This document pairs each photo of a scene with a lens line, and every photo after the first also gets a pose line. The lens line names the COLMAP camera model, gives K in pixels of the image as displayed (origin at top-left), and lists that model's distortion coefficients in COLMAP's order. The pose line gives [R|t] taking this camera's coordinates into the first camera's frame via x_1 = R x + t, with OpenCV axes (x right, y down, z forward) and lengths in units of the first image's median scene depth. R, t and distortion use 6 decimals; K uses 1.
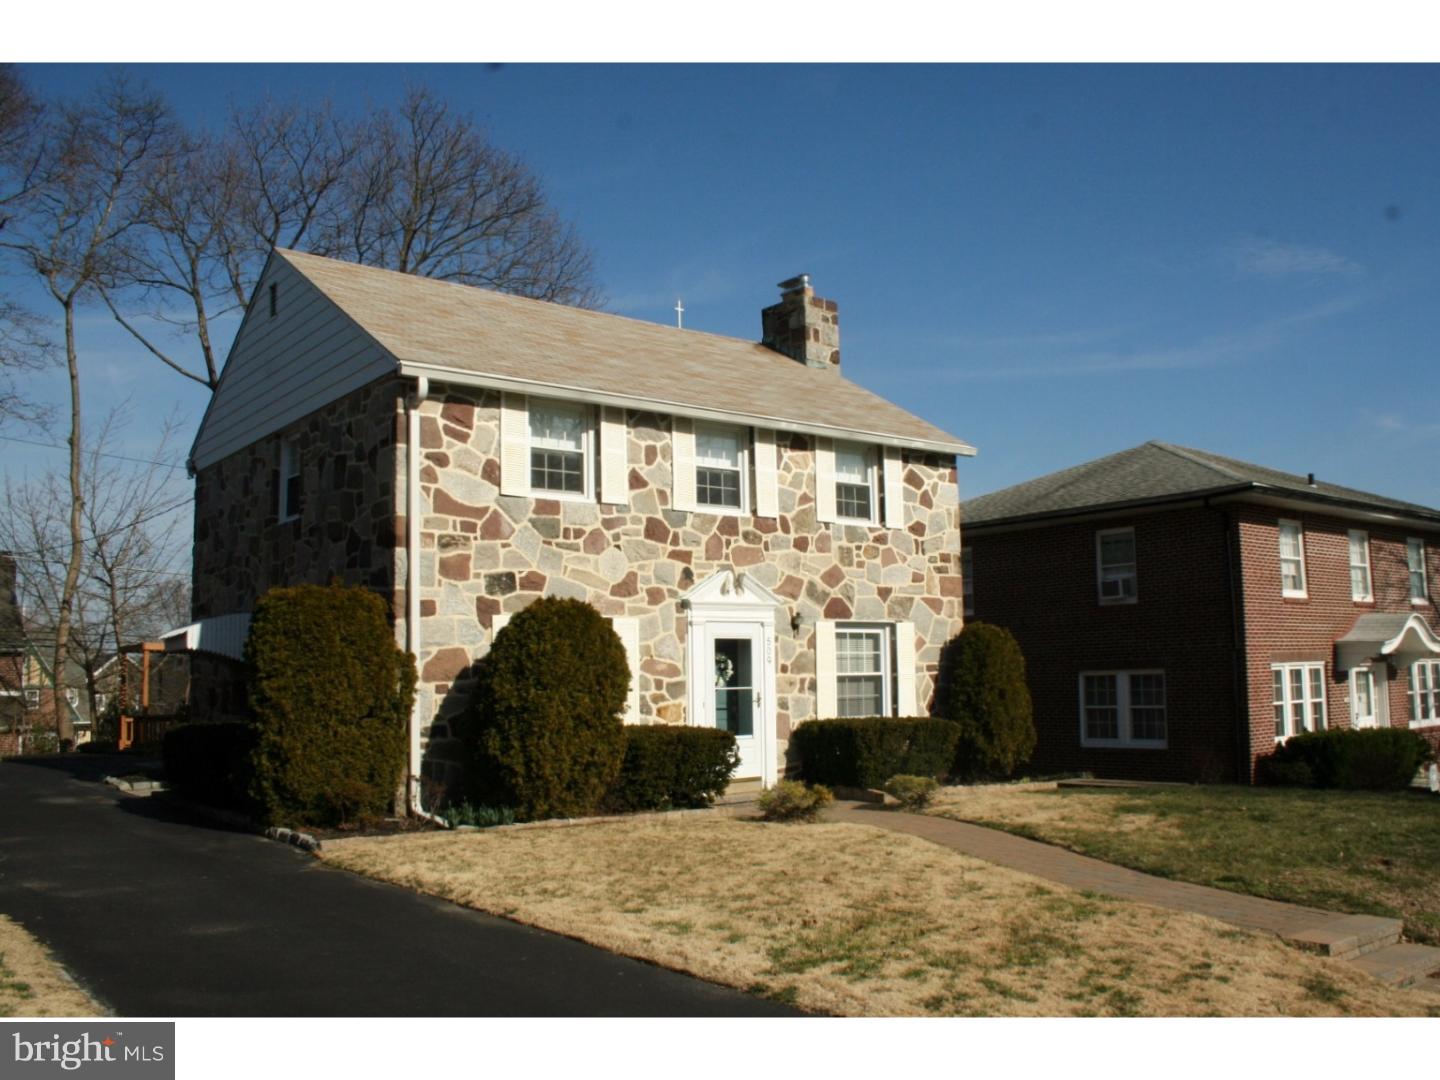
lens RADIAL K [[1265.1, 0, 717.2], [0, 1265.1, 541.9], [0, 0, 1]] dist [-0.039169, -0.004024]
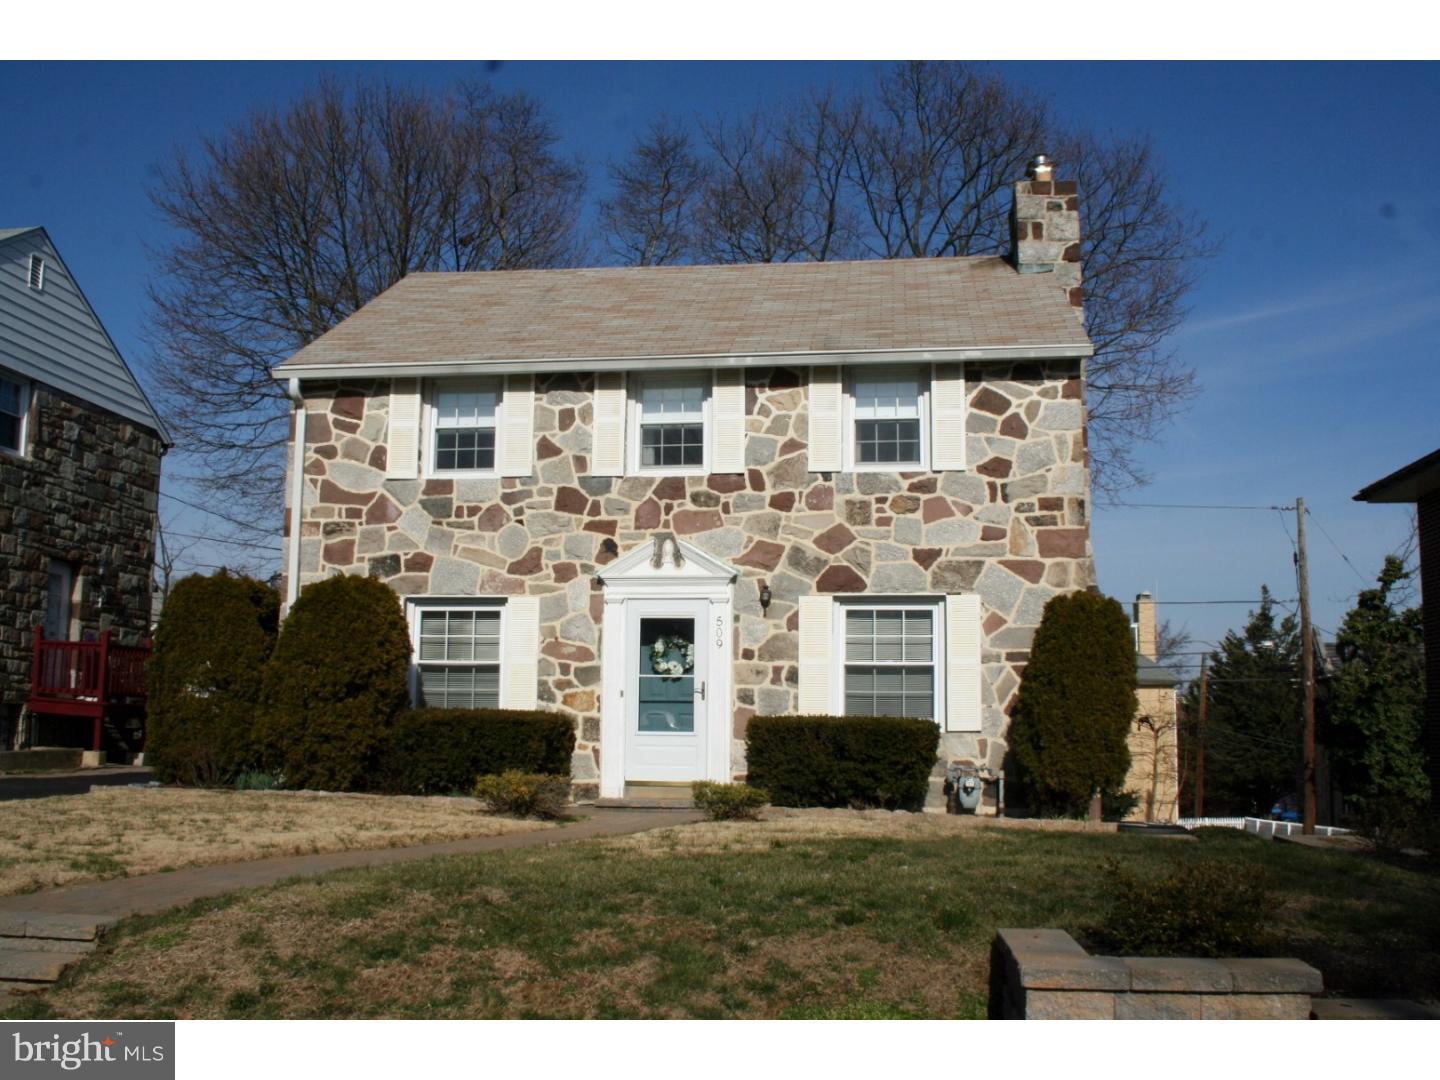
lens RADIAL K [[1265.1, 0, 719.0], [0, 1265.1, 537.6], [0, 0, 1]] dist [-0.039169, -0.004024]
pose [[0.694411, -0.061266, -0.716965, 0.639734], [0.058349, 0.997882, -0.028757, 0.047058], [0.717209, -0.021865, 0.696515, 0.414700]]
